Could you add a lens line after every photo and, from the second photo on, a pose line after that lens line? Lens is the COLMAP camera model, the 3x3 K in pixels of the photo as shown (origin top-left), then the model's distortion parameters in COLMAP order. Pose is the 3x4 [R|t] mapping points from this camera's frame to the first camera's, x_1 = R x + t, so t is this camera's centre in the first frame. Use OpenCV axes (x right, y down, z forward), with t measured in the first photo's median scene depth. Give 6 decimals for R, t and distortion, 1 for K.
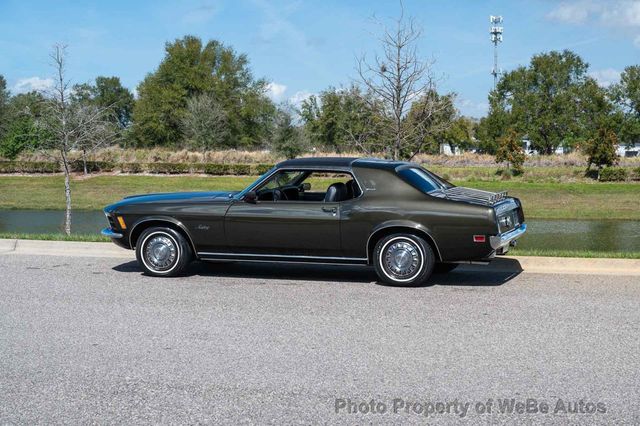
lens RADIAL K [[1300.4, 0, 320.0], [0, 1300.4, 213.0], [0, 0, 1]] dist [0.015109, 0.083390]
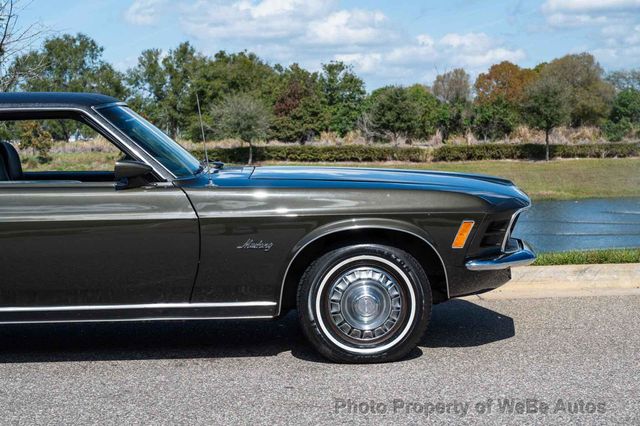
lens RADIAL K [[1296.0, 0, 317.7], [0, 1296.0, 221.0], [0, 0, 1]] dist [0.033850, -0.063204]
pose [[0.930669, -0.043272, 0.363293, -0.002130], [0.038263, 0.999048, 0.020974, -0.000045], [-0.363855, -0.005619, 0.931439, 0.062070]]
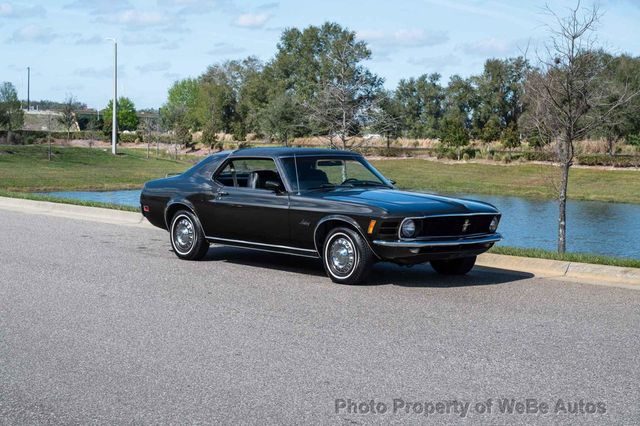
lens RADIAL K [[1300.4, 0, 320.0], [0, 1300.4, 213.0], [0, 0, 1]] dist [0.015109, 0.083390]
pose [[0.851506, 0.044692, -0.522437, 0.075715], [-0.042718, 0.998962, 0.015832, -0.000830], [0.522602, 0.008836, 0.852531, 0.014208]]
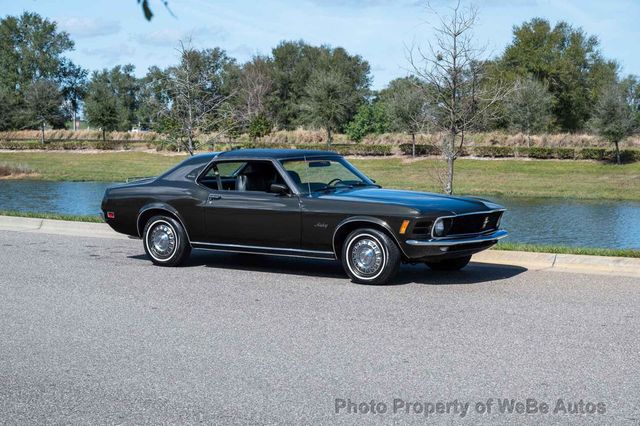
lens RADIAL K [[1300.4, 0, 320.0], [0, 1300.4, 213.0], [0, 0, 1]] dist [0.015109, 0.083390]
pose [[0.953188, 0.020126, -0.301708, 0.049006], [-0.016045, 0.999743, 0.016000, -0.000975], [0.301952, -0.010411, 0.953266, 0.002152]]
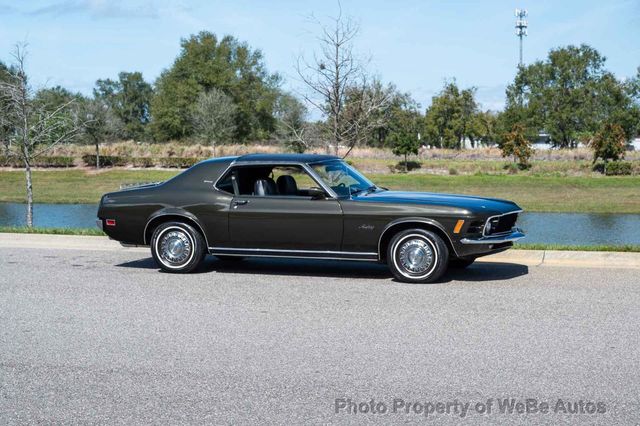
lens RADIAL K [[1296.0, 0, 317.7], [0, 1296.0, 221.0], [0, 0, 1]] dist [0.033850, -0.063204]
pose [[0.999704, 0.000191, -0.024311, 0.012908], [0.000071, 0.999942, 0.010795, 0.000127], [0.024311, -0.010794, 0.999646, -0.005631]]
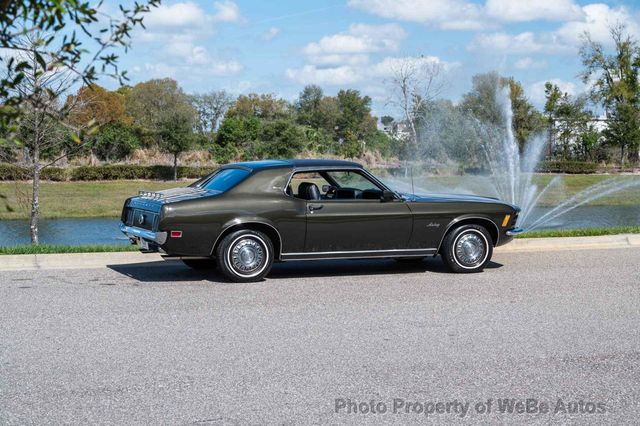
lens RADIAL K [[1296.0, 0, 317.7], [0, 1296.0, 221.0], [0, 0, 1]] dist [0.033850, -0.063204]
pose [[0.756720, -0.040950, 0.652455, -0.077979], [0.036849, 0.999121, 0.019970, -0.001446], [-0.652700, 0.008930, 0.757564, 0.021784]]
